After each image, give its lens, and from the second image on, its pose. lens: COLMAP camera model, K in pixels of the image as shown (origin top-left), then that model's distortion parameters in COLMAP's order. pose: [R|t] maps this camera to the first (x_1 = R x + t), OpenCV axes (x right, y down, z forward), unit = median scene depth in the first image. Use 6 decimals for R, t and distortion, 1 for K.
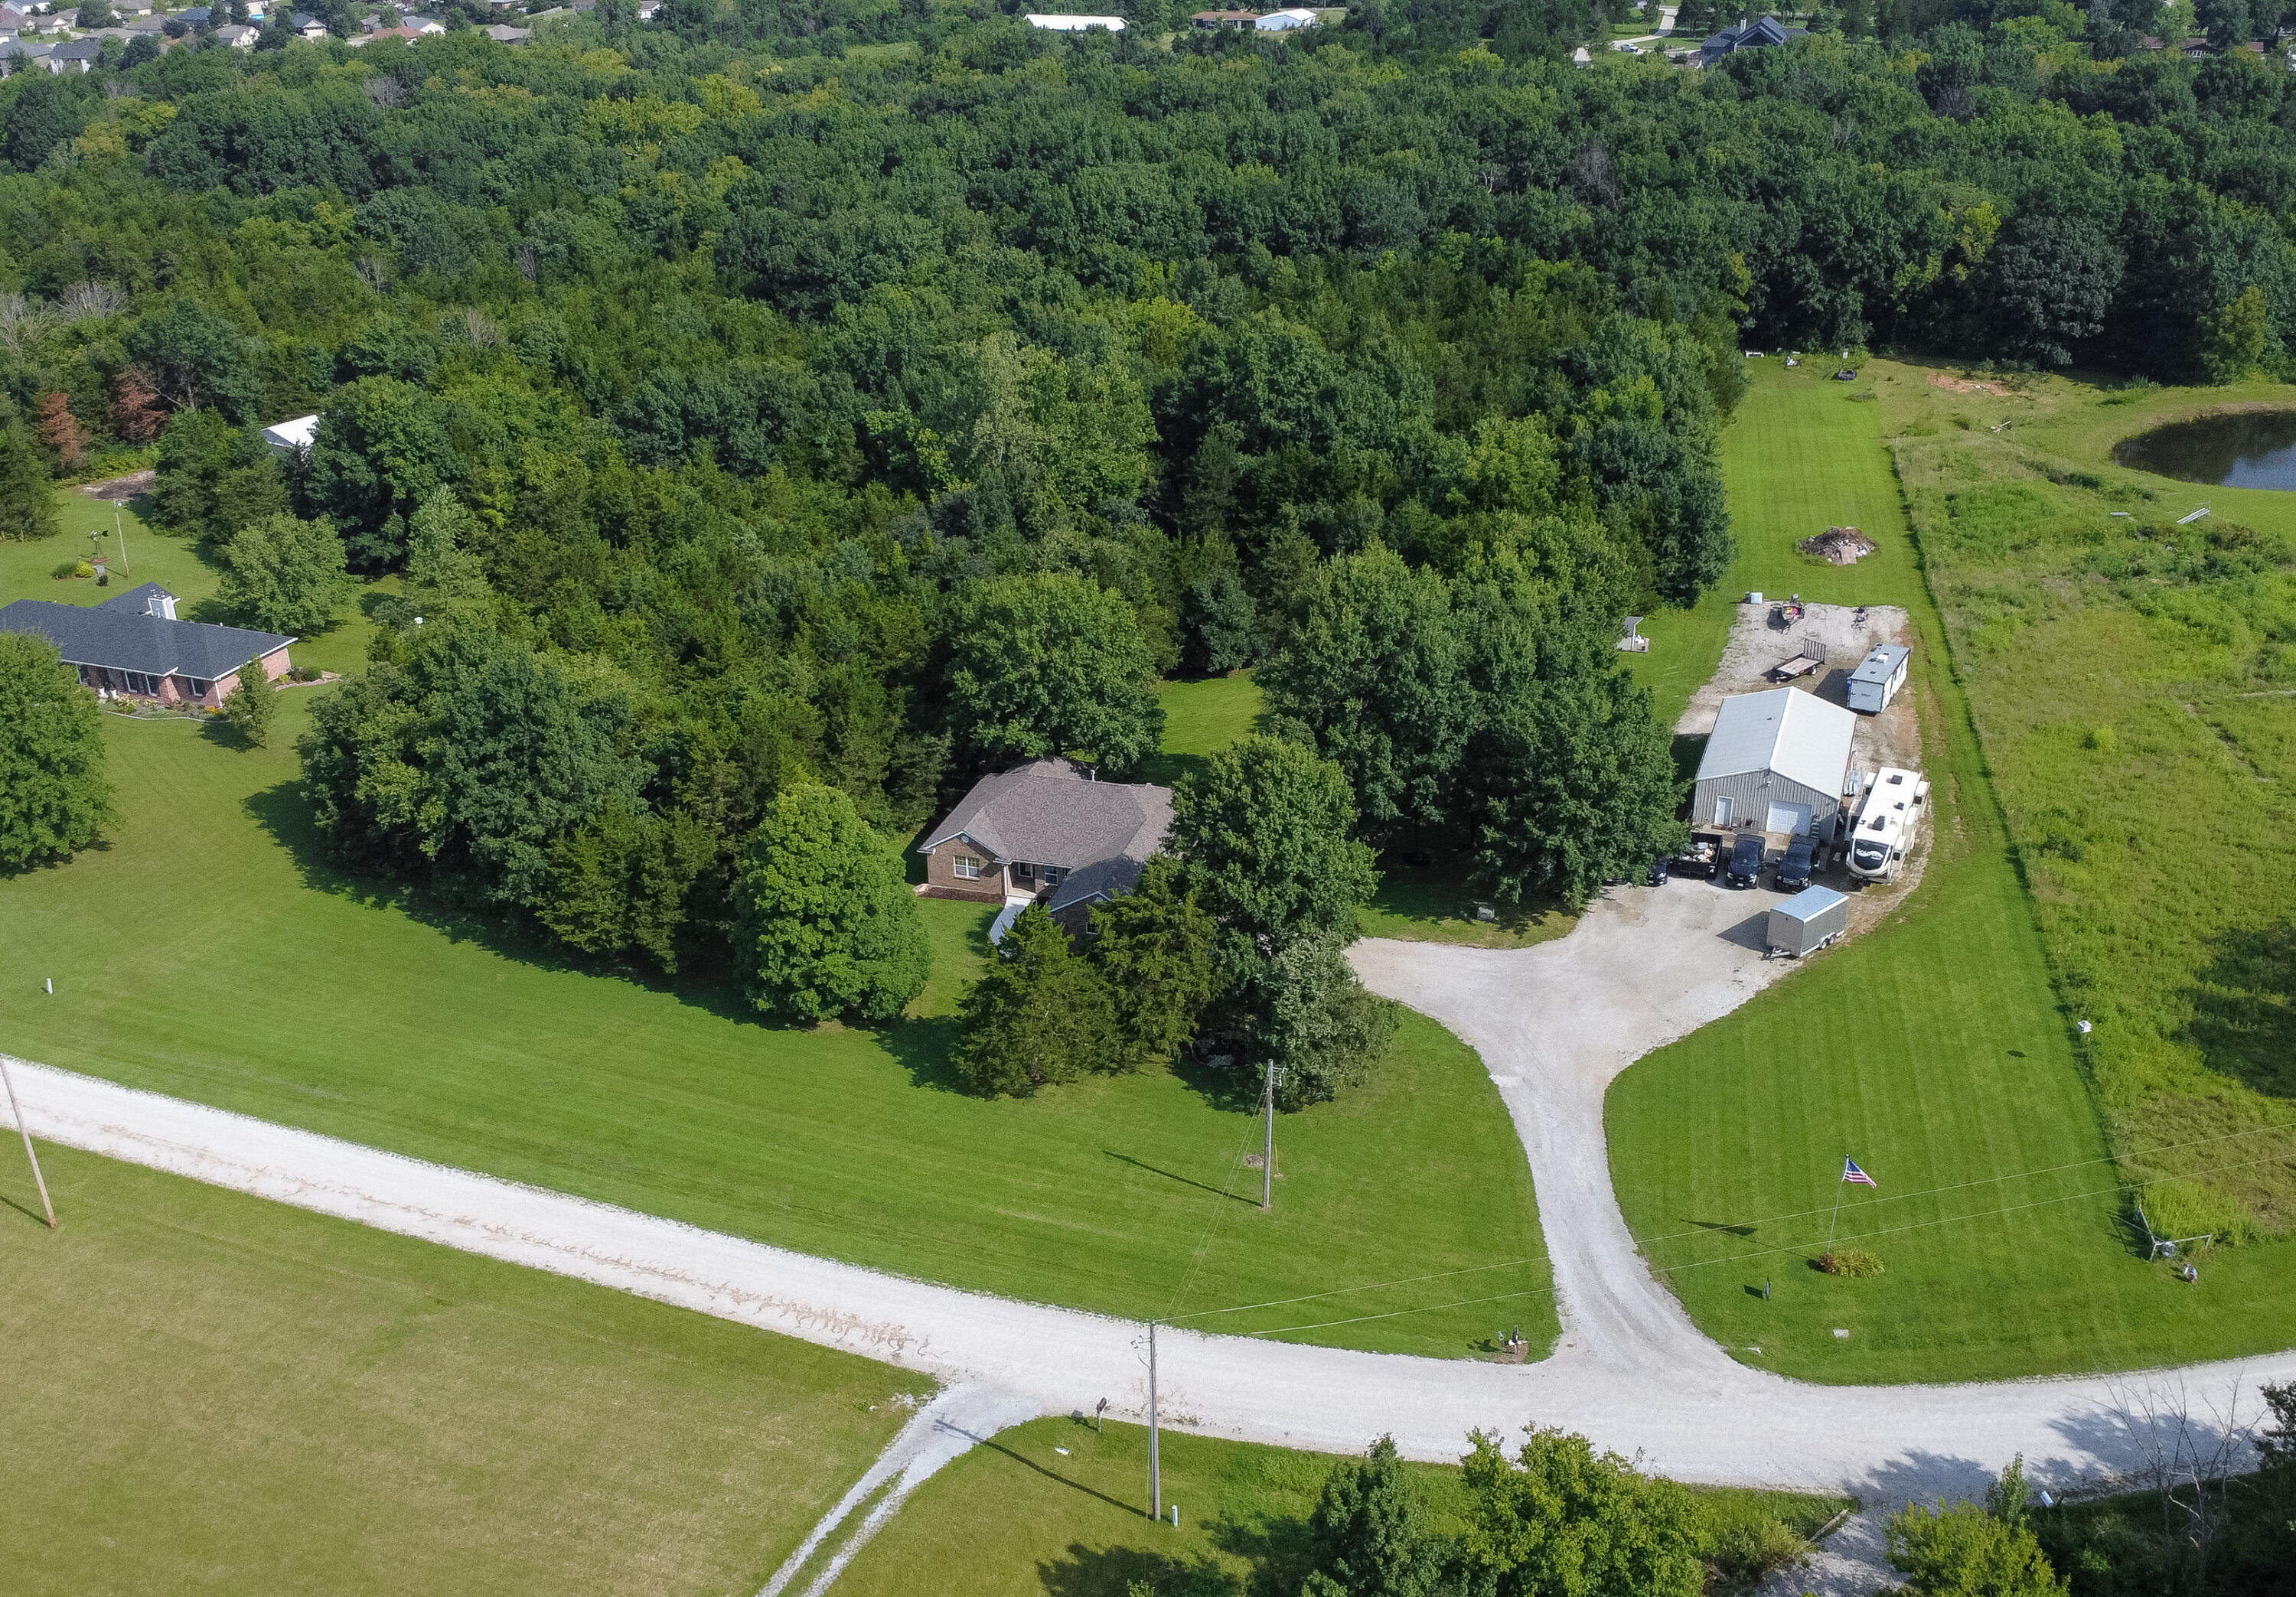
lens RADIAL K [[2139.5, 0, 1184.1], [0, 2139.5, 797.8], [0, 0, 1]] dist [0.006496, -0.003954]
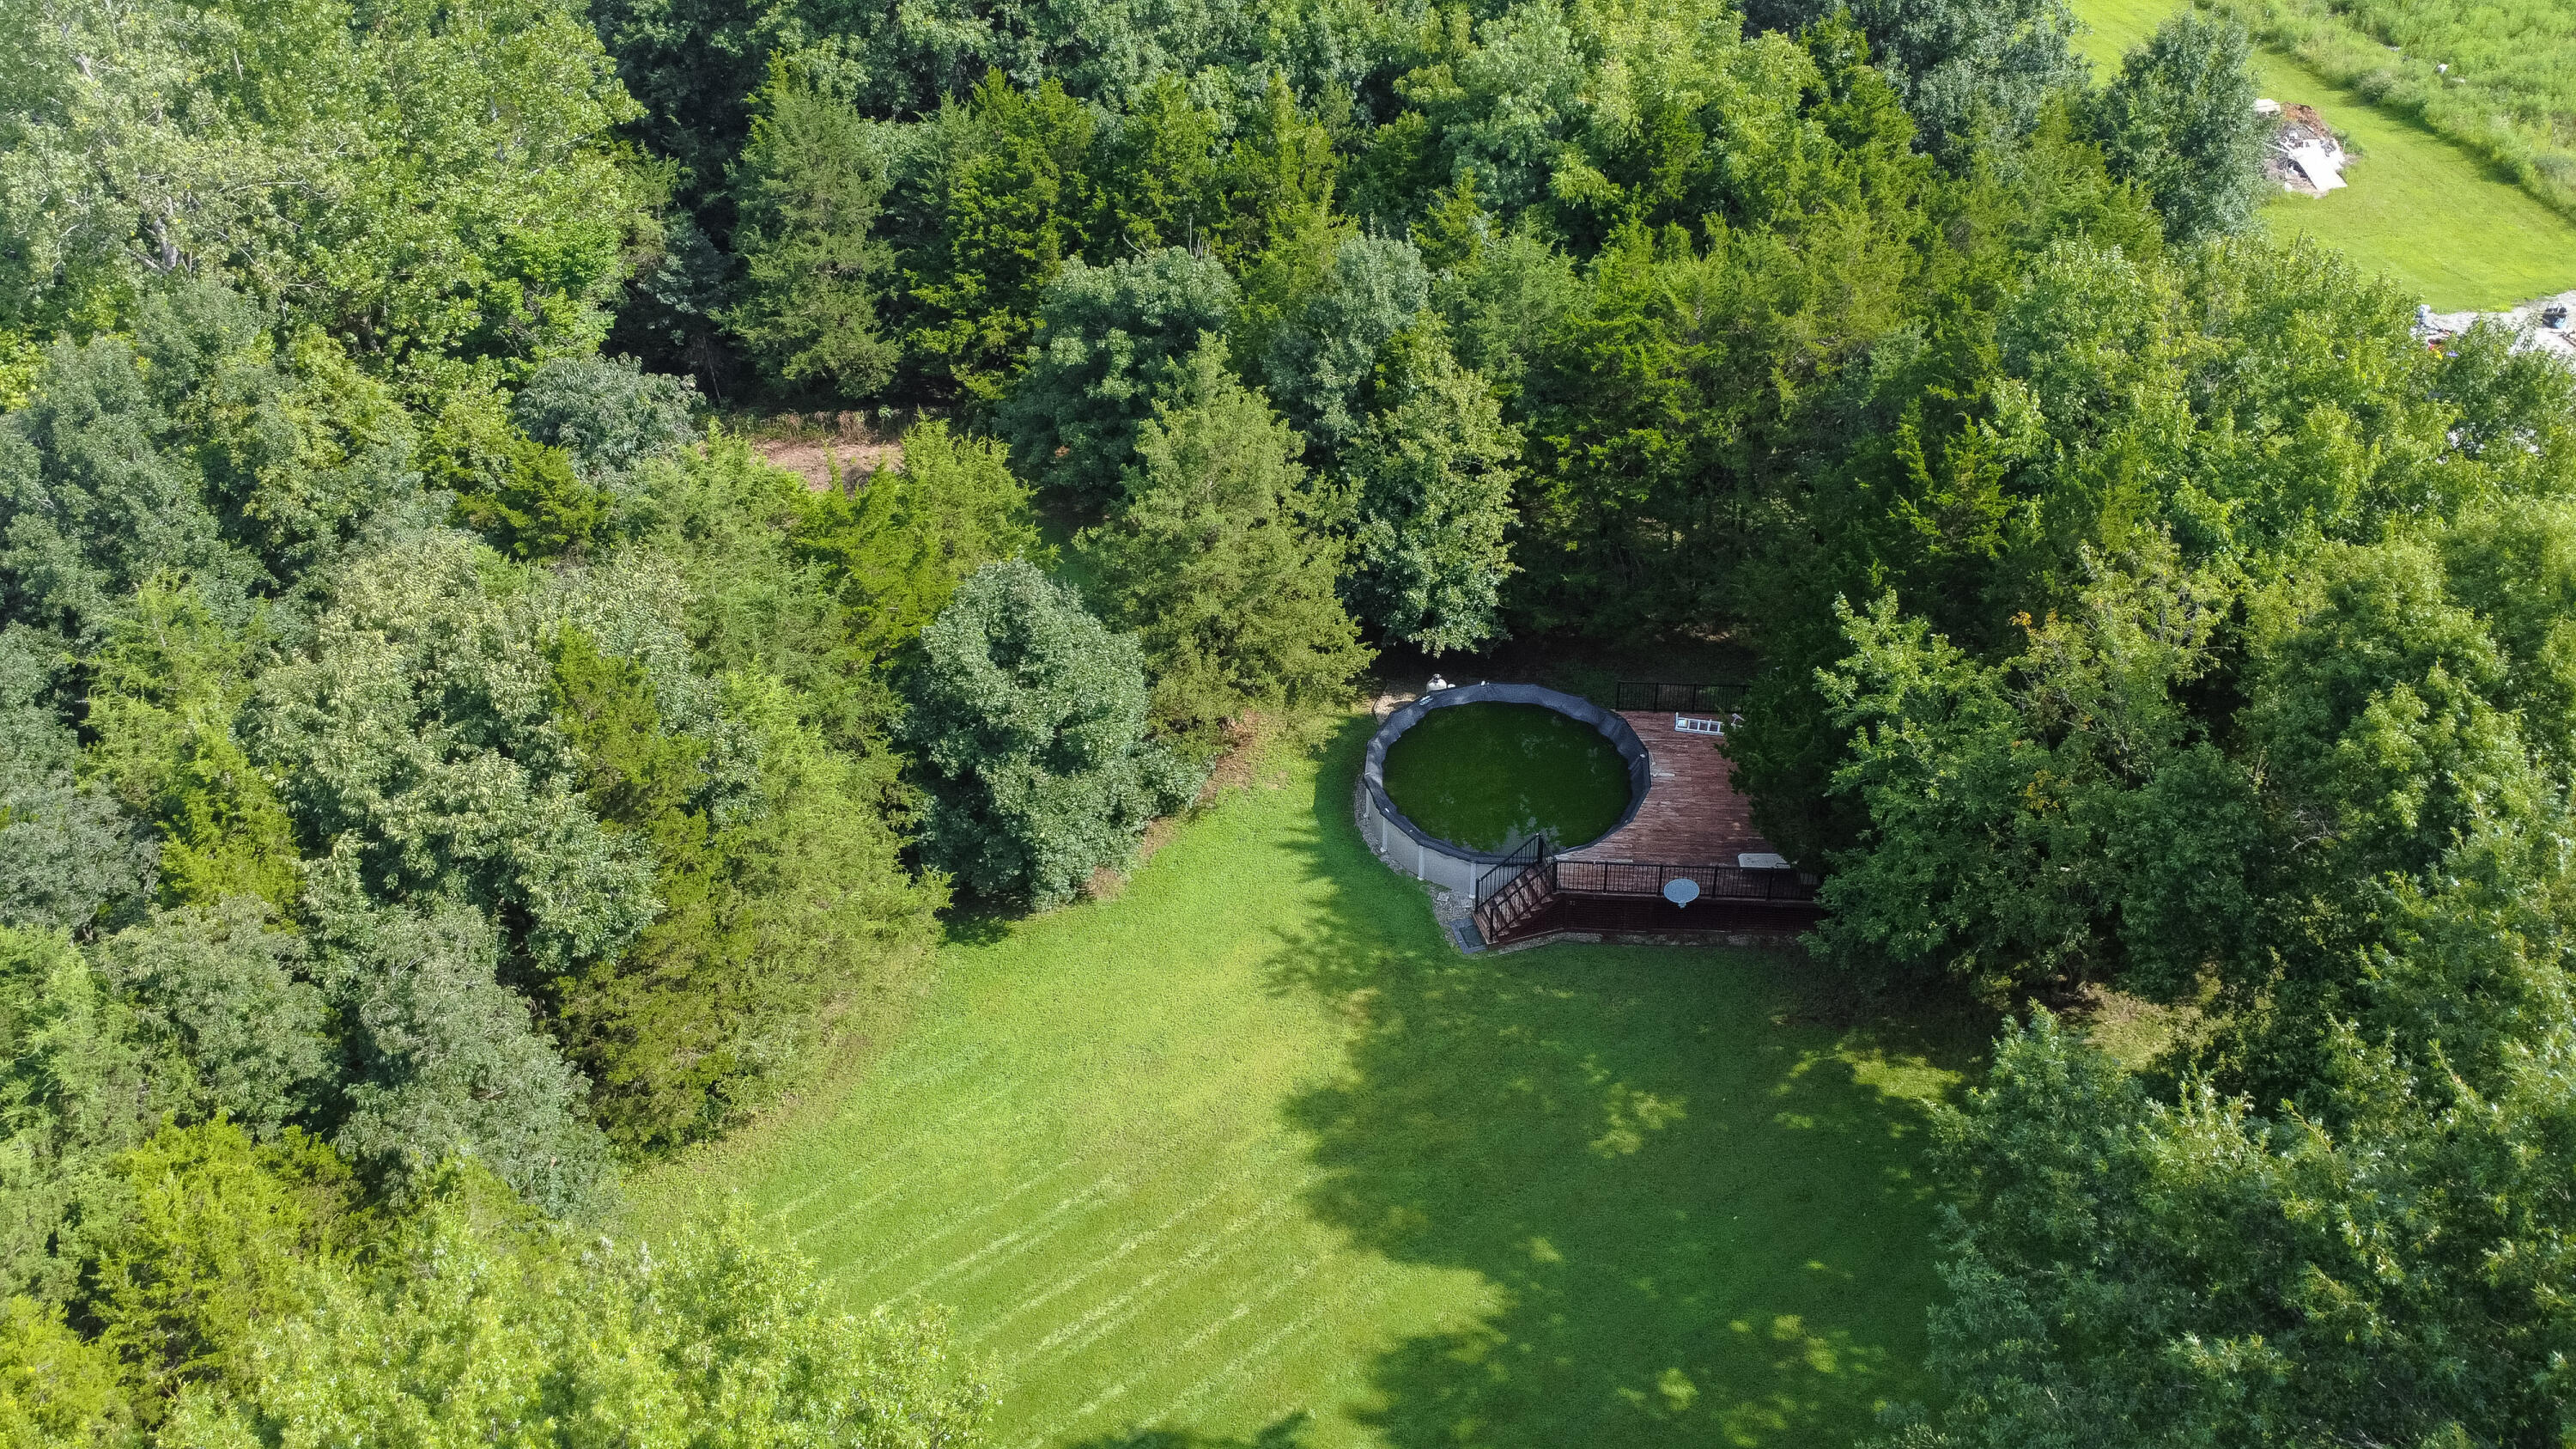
lens RADIAL K [[1938.0, 0, 1288.0], [0, 1938.0, 724.5], [0, 0, 1]] dist [0.009171, -0.011081]
pose [[0.939136, -0.225192, 0.259444, -0.020210], [0.173293, 0.962605, 0.208235, -0.132688], [-0.296635, -0.150601, 0.943041, 0.720964]]
